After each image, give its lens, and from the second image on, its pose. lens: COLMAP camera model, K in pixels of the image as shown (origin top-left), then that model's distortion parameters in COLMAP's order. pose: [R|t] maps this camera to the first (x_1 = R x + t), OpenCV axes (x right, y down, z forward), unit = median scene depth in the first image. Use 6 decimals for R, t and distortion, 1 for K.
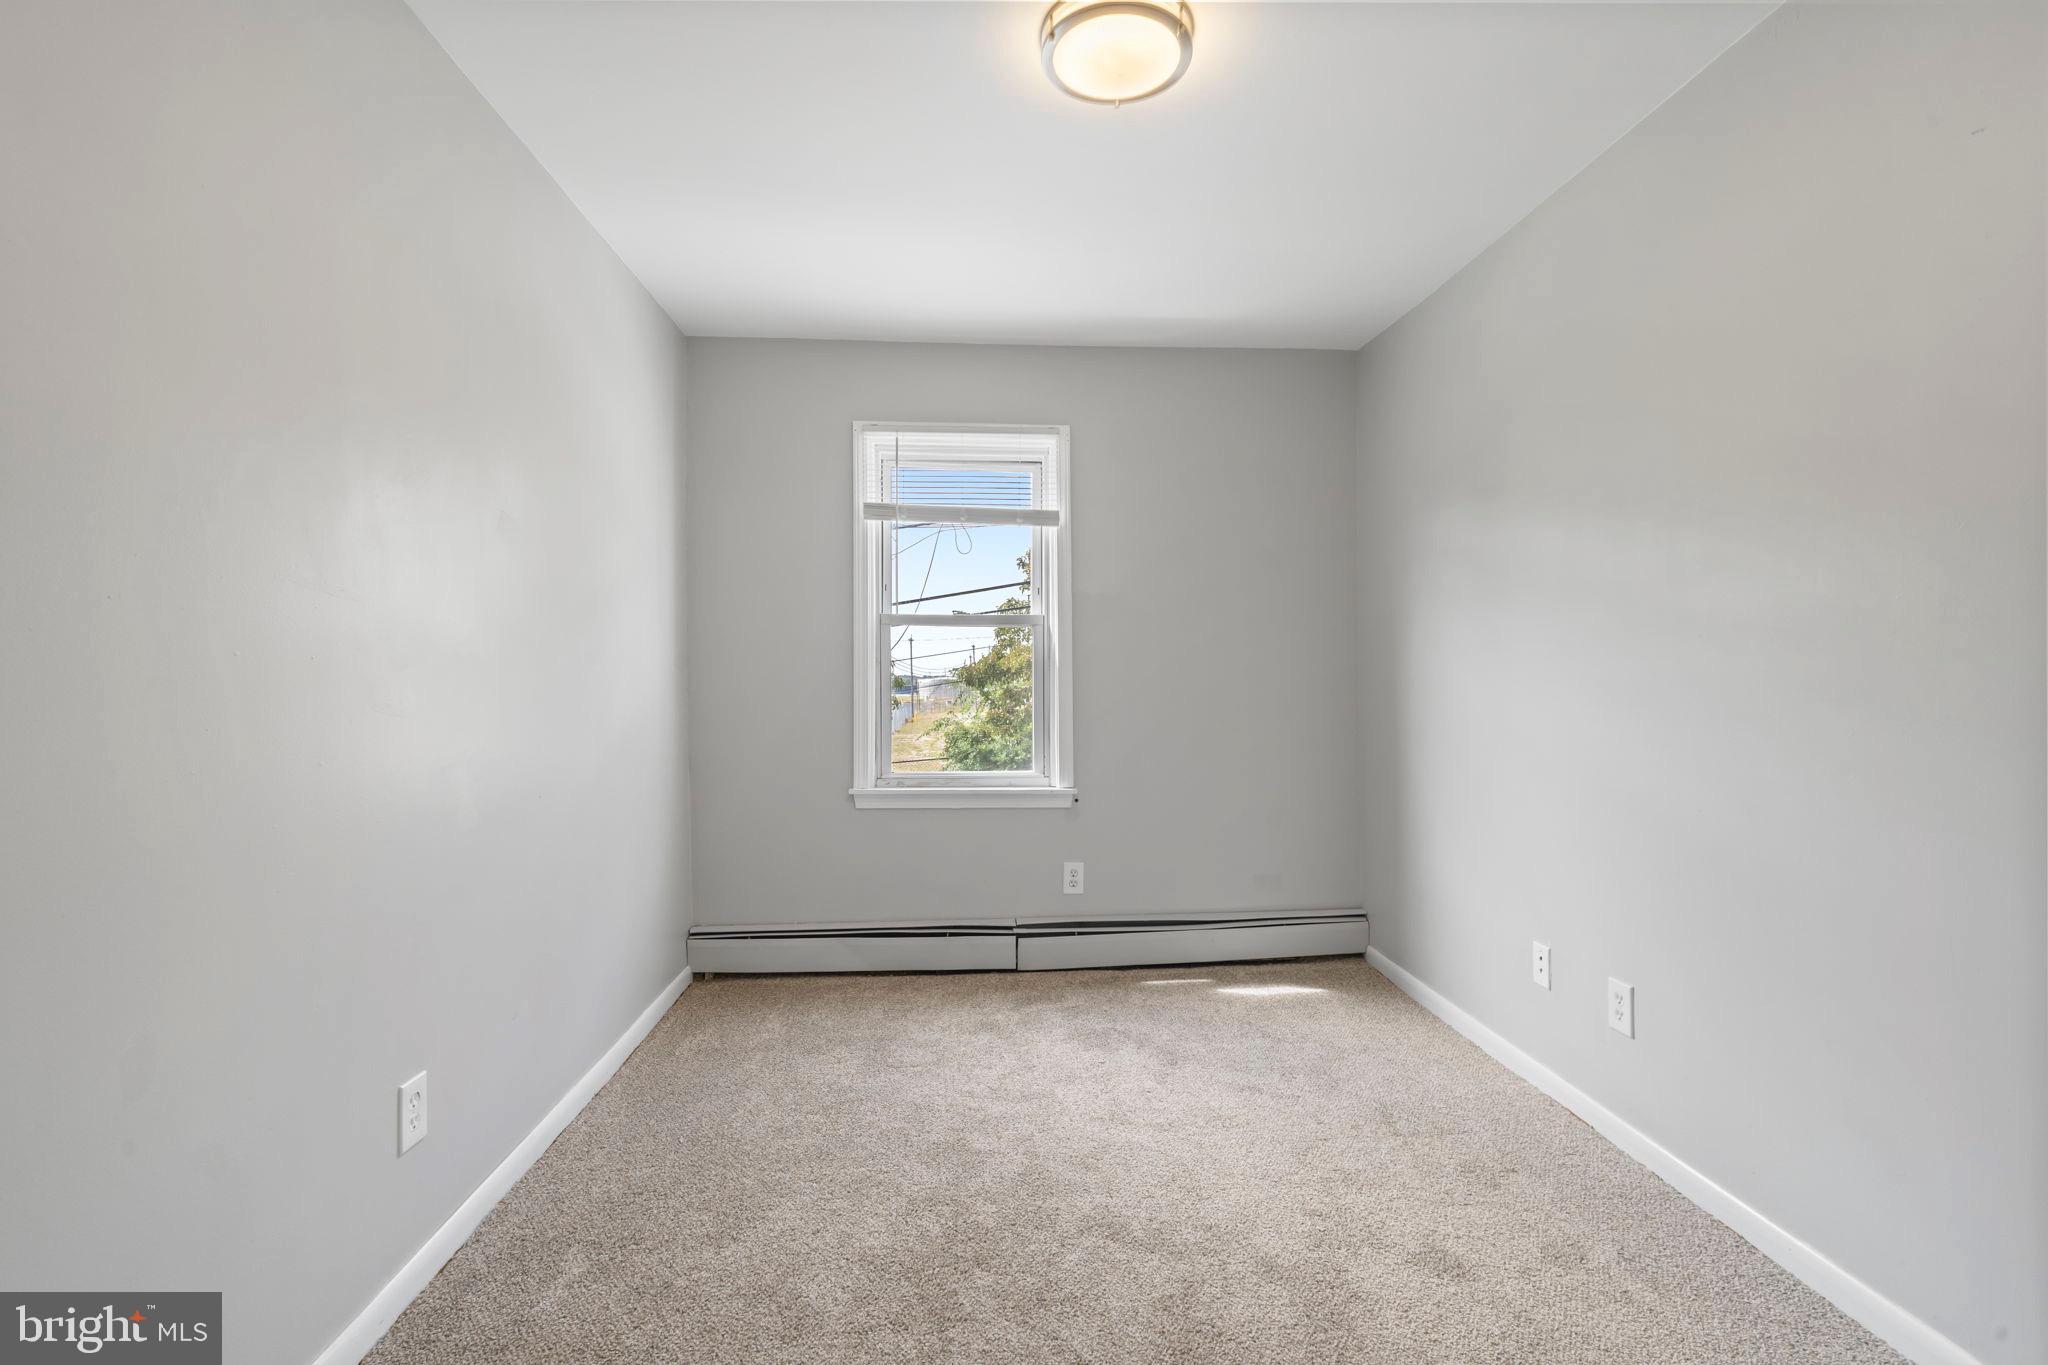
lens RADIAL K [[932.9, 0, 1027.2], [0, 932.9, 668.7], [0, 0, 1]] dist [0.002646, 0.002613]
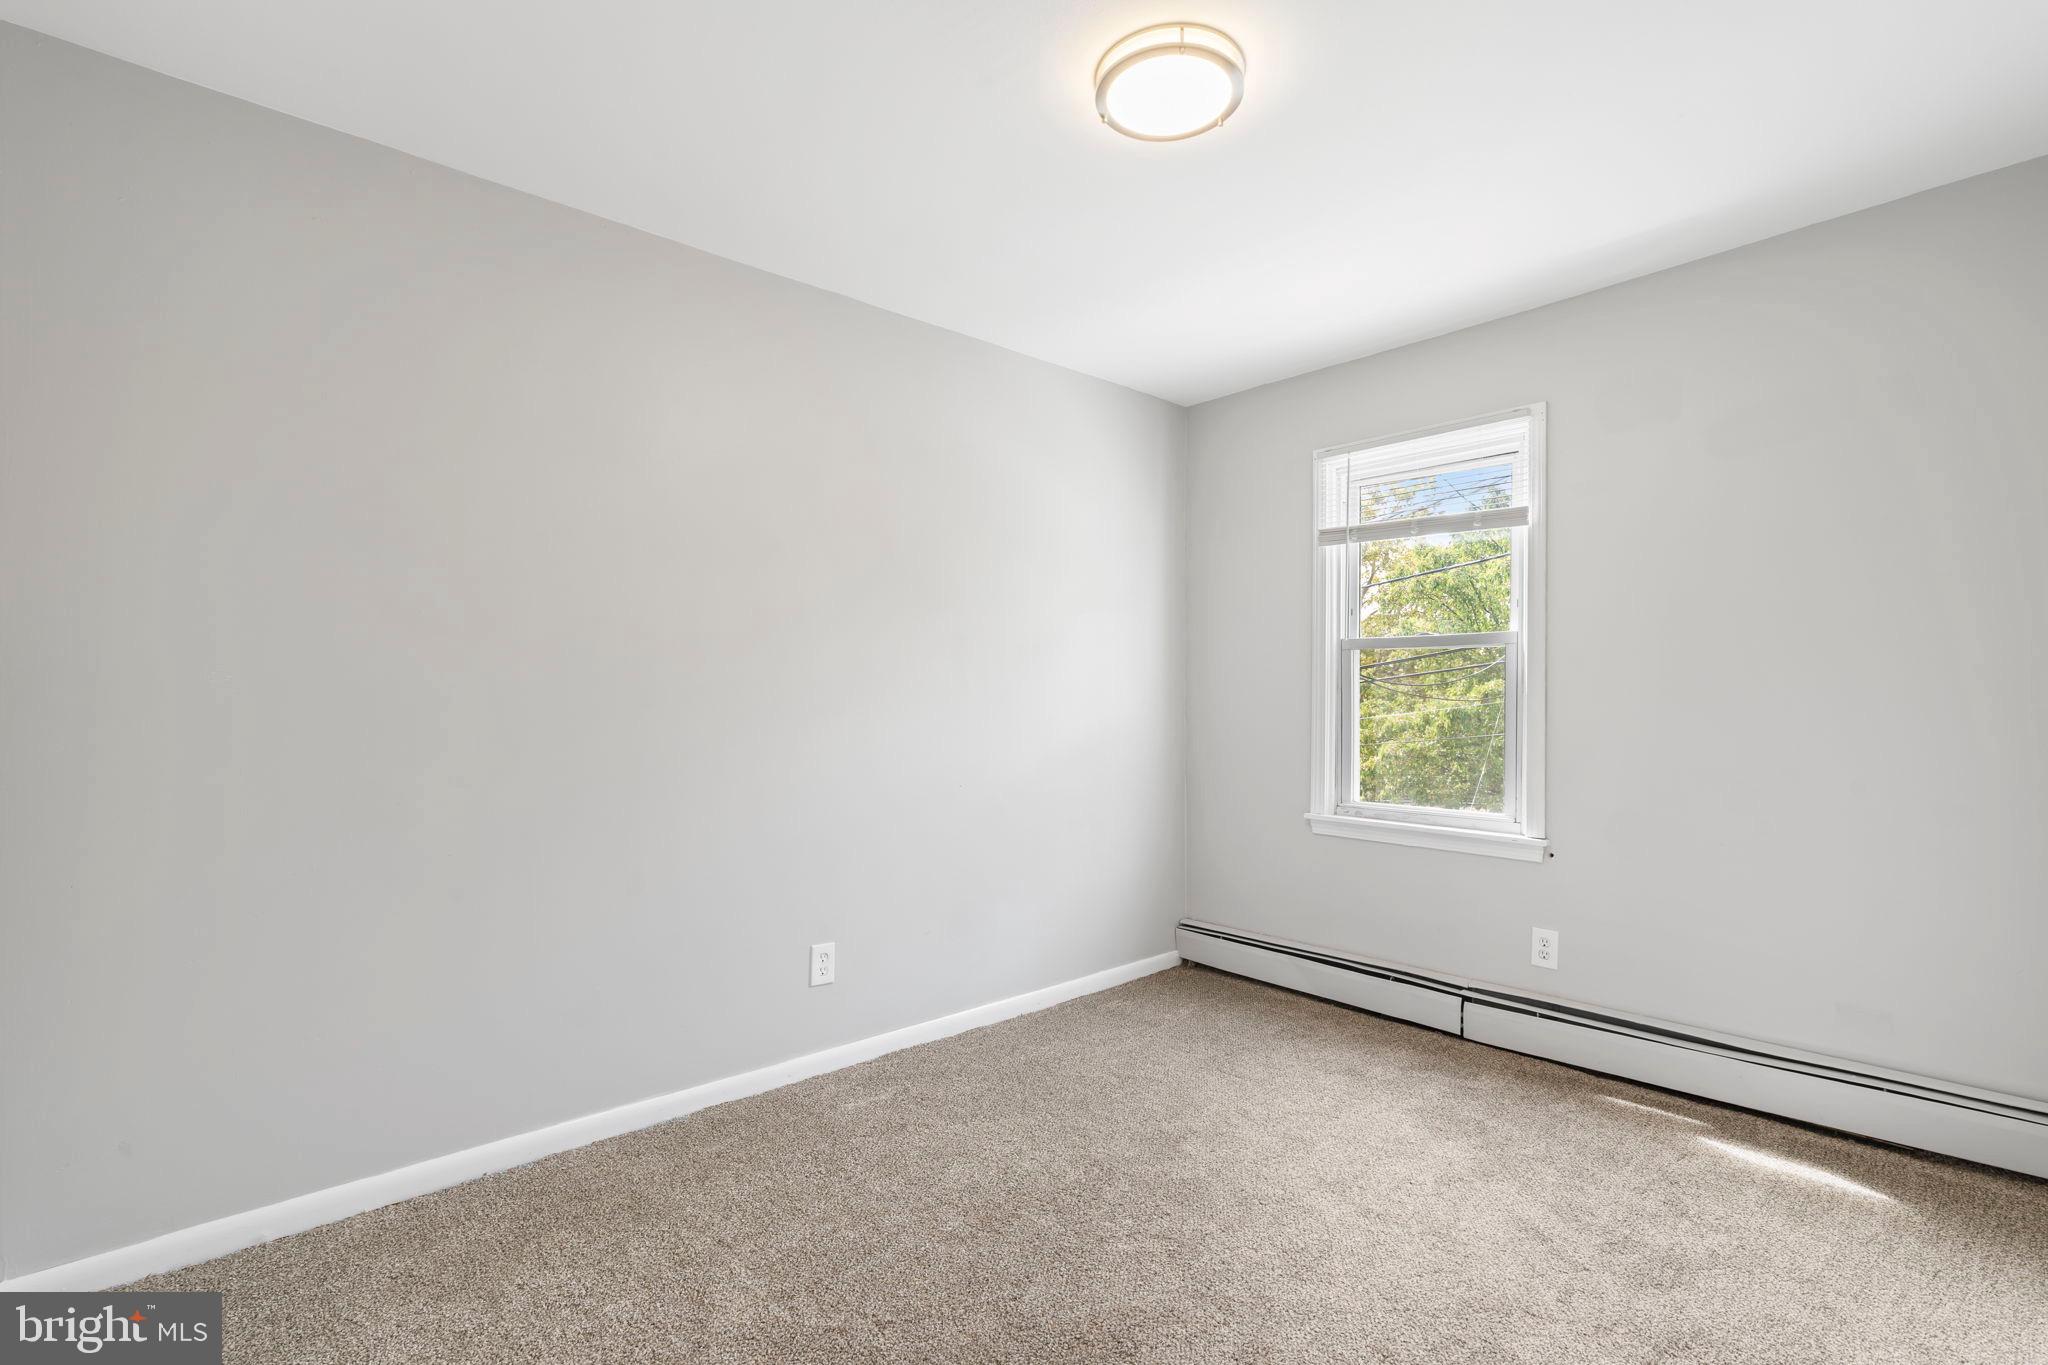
lens RADIAL K [[932.9, 0, 1028.1], [0, 932.9, 694.8], [0, 0, 1]] dist [0.002646, 0.002613]
pose [[0.618364, -0.001417, -0.785891, 0.429193], [0.001611, 0.999999, -0.000535, -0.000447], [0.785890, -0.000935, 0.618365, 0.132929]]
